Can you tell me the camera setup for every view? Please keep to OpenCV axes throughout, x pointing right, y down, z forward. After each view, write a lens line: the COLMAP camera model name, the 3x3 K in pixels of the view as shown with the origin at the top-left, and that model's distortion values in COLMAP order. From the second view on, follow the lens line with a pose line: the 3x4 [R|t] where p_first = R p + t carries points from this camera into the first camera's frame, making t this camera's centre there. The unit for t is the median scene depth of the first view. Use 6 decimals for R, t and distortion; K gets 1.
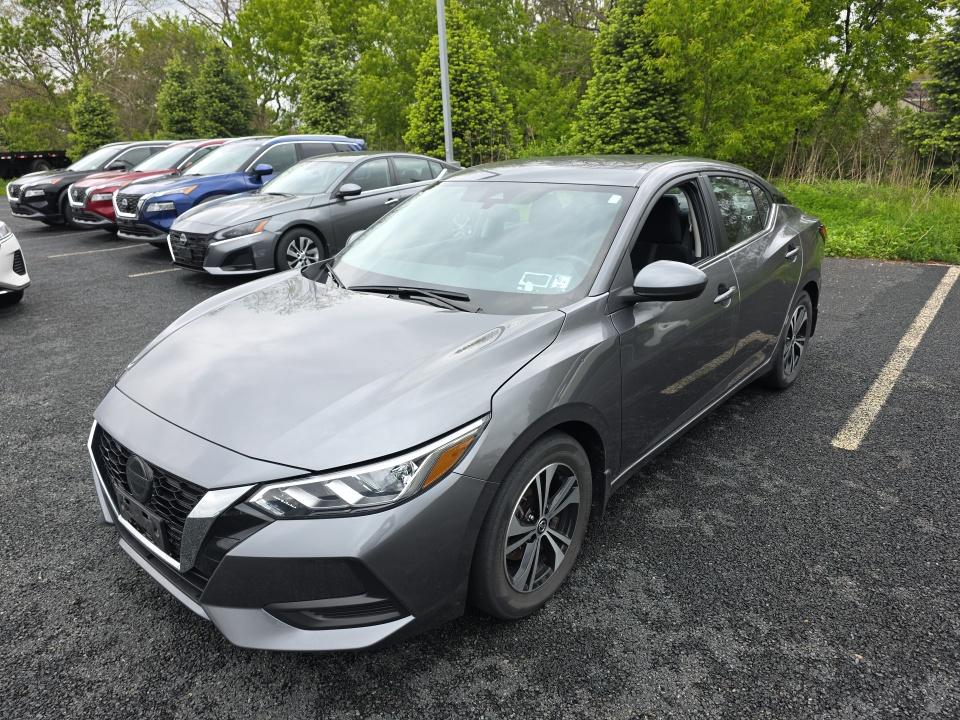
lens RADIAL K [[645.9, 0, 488.2], [0, 645.9, 362.7], [0, 0, 1]] dist [0.013810, -0.003514]
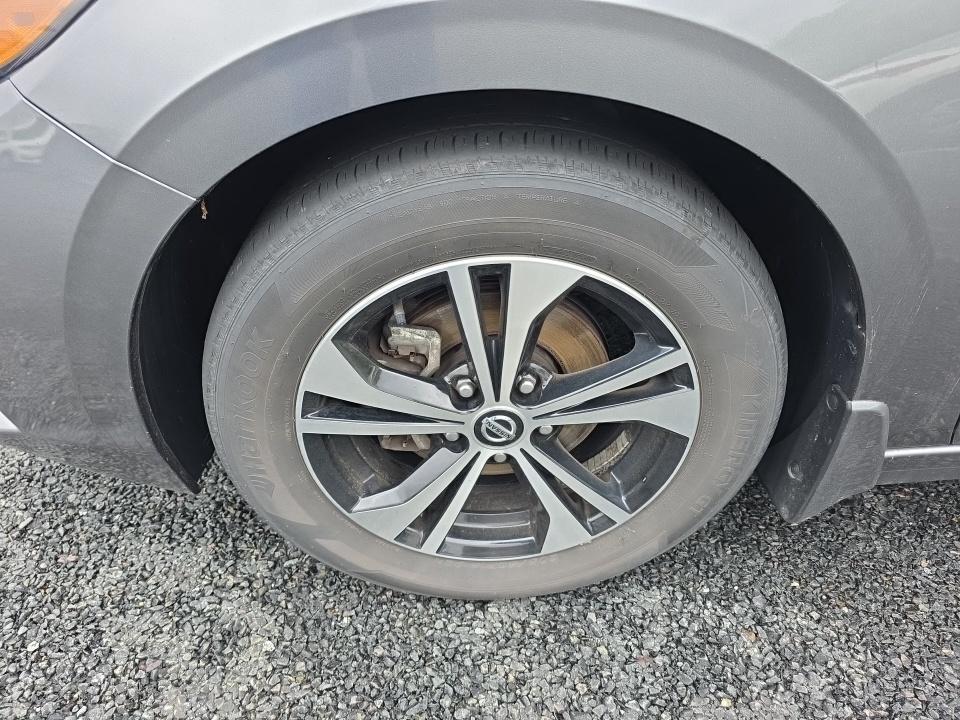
lens RADIAL K [[645.9, 0, 488.2], [0, 645.9, 362.7], [0, 0, 1]] dist [0.013810, -0.003514]
pose [[0.655710, 0.461523, -0.597529, 0.196985], [-0.254090, 0.880144, 0.400980, 0.067031], [0.710973, -0.111100, 0.694388, 0.573764]]
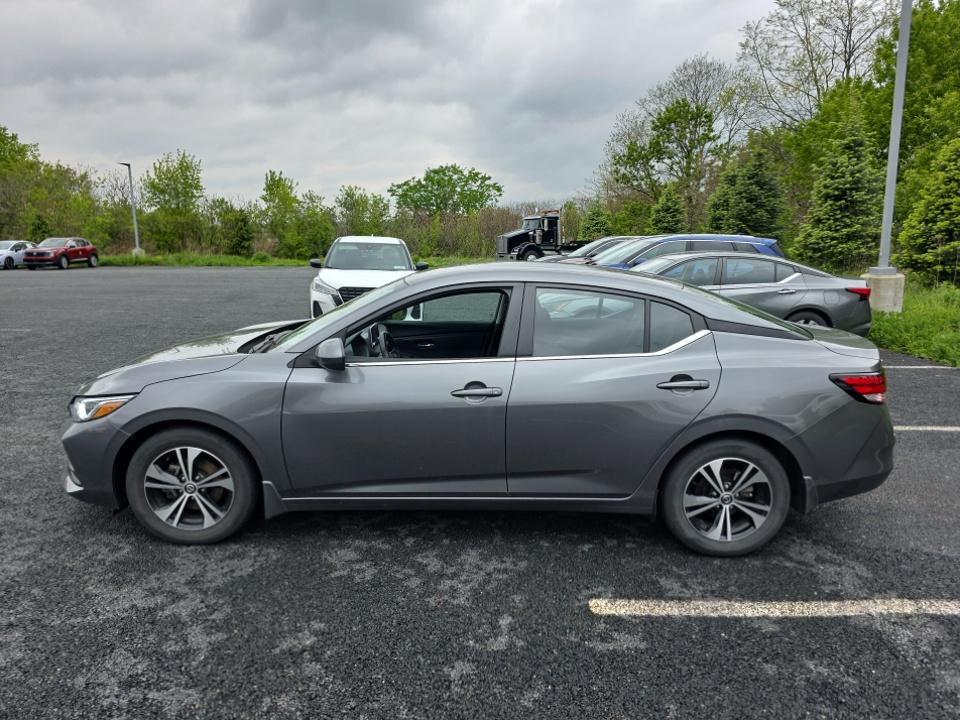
lens RADIAL K [[645.9, 0, 488.2], [0, 645.9, 362.7], [0, 0, 1]] dist [0.013810, -0.003514]
pose [[0.652891, 0.175026, -0.736952, 1.202999], [-0.272726, 0.962002, -0.013143, -0.150298], [0.706649, 0.209567, 0.675817, 0.303432]]
